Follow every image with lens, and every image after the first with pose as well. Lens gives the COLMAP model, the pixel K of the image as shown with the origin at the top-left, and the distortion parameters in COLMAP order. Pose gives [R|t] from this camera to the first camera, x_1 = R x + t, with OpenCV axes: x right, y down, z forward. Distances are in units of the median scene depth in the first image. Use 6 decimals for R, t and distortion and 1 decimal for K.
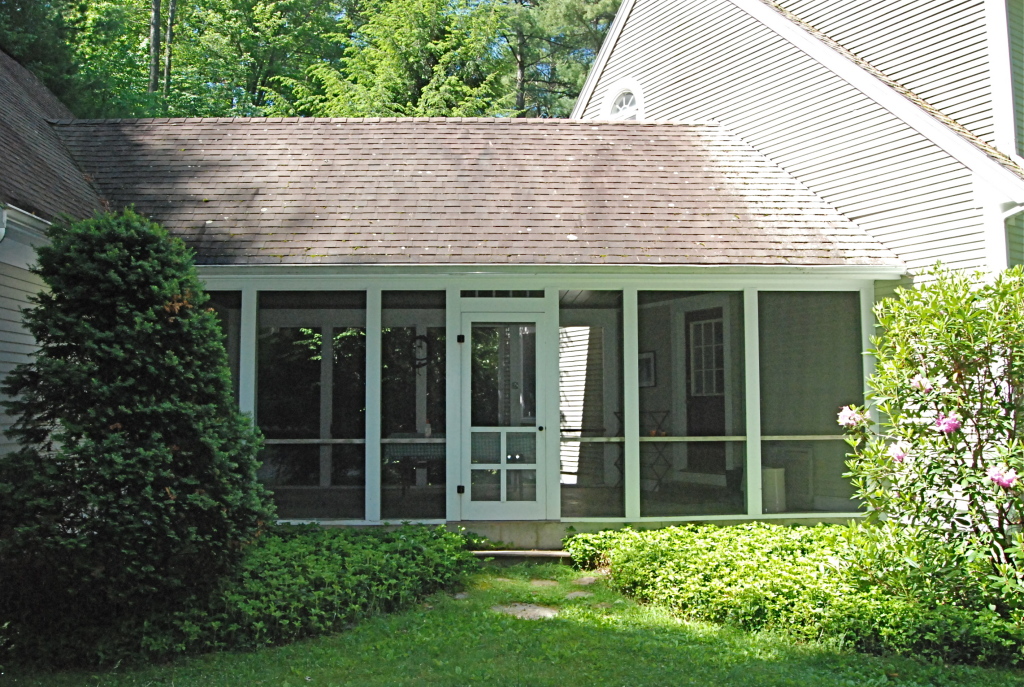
lens RADIAL K [[824.9, 0, 512.0], [0, 824.9, 343.5], [0, 0, 1]] dist [-0.087086, 0.017814]
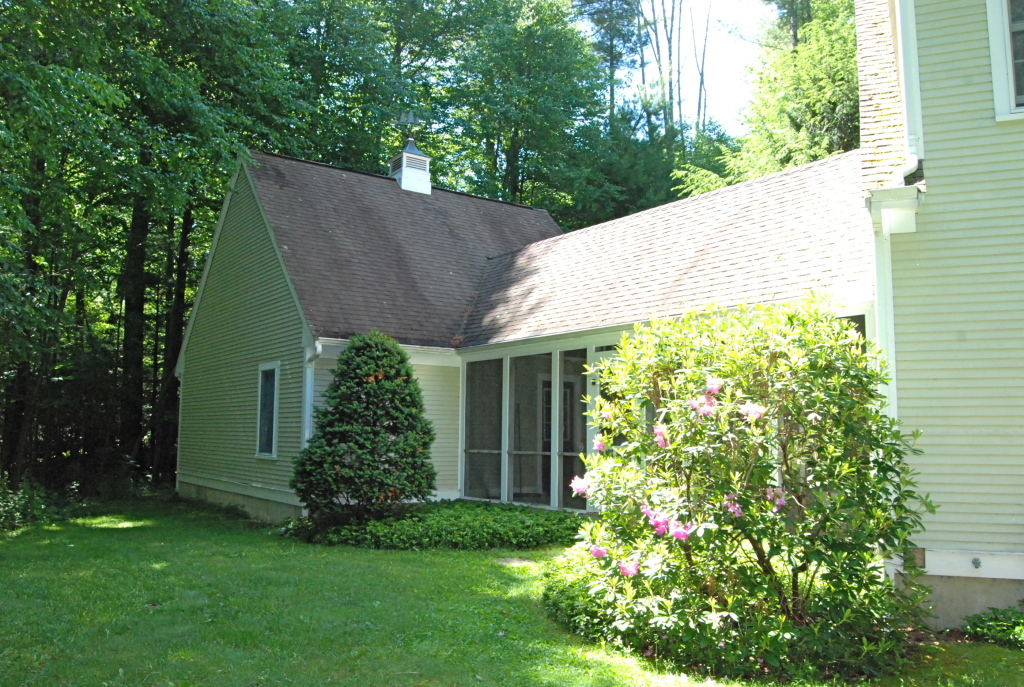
lens RADIAL K [[841.4, 0, 512.0], [0, 841.4, 343.5], [0, 0, 1]] dist [-0.096970, 0.035407]
pose [[0.553839, -0.078751, -0.828891, 1.696560], [0.052038, 0.996845, -0.059938, 0.011777], [0.830996, -0.009938, 0.556190, 0.154990]]
